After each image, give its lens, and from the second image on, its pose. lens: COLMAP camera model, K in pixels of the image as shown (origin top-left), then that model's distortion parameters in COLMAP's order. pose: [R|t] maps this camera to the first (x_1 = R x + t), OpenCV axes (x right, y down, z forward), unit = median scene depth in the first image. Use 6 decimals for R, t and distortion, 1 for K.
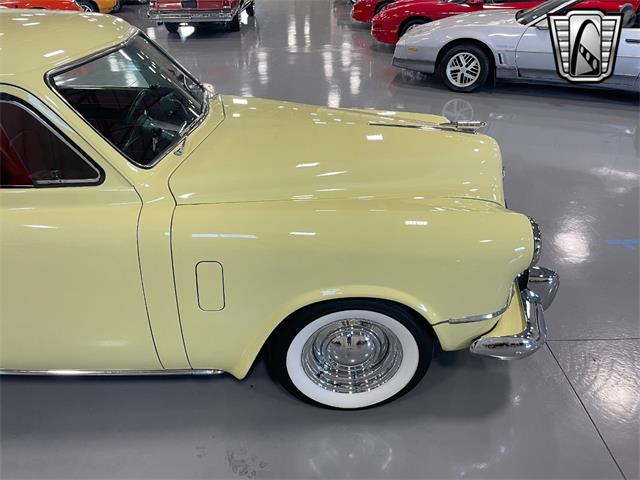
lens RADIAL K [[493.2, 0, 322.6], [0, 493.2, 238.6], [0, 0, 1]] dist [0.026139, -0.034660]
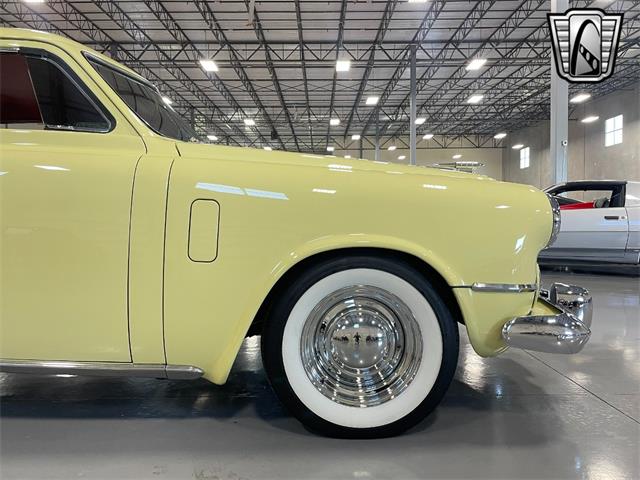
lens RADIAL K [[487.8, 0, 319.9], [0, 487.8, 236.7], [0, 0, 1]] dist [0.068155, -0.096036]
pose [[0.999886, 0.009877, -0.011463, -0.002105], [-0.014194, 0.874794, -0.484286, 0.464544], [0.005245, 0.484394, 0.874834, 0.183610]]
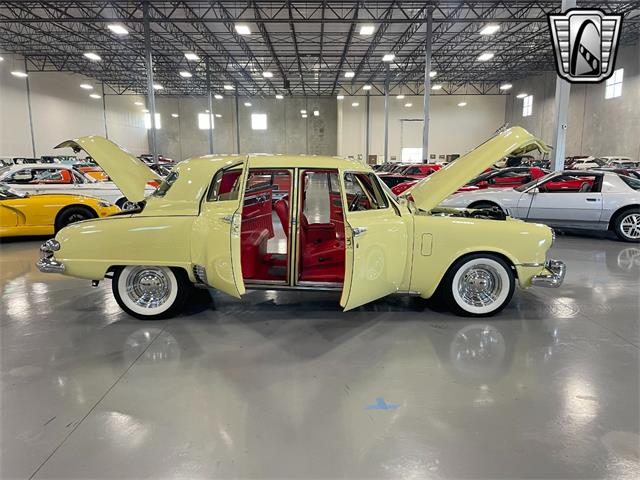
lens RADIAL K [[487.8, 0, 319.8], [0, 487.8, 239.5], [0, 0, 1]] dist [0.068155, -0.096036]
pose [[0.999899, 0.014097, -0.001777, -0.664514], [-0.013754, 0.928931, -0.369997, 0.871194], [-0.003565, 0.369984, 0.929031, -1.165325]]
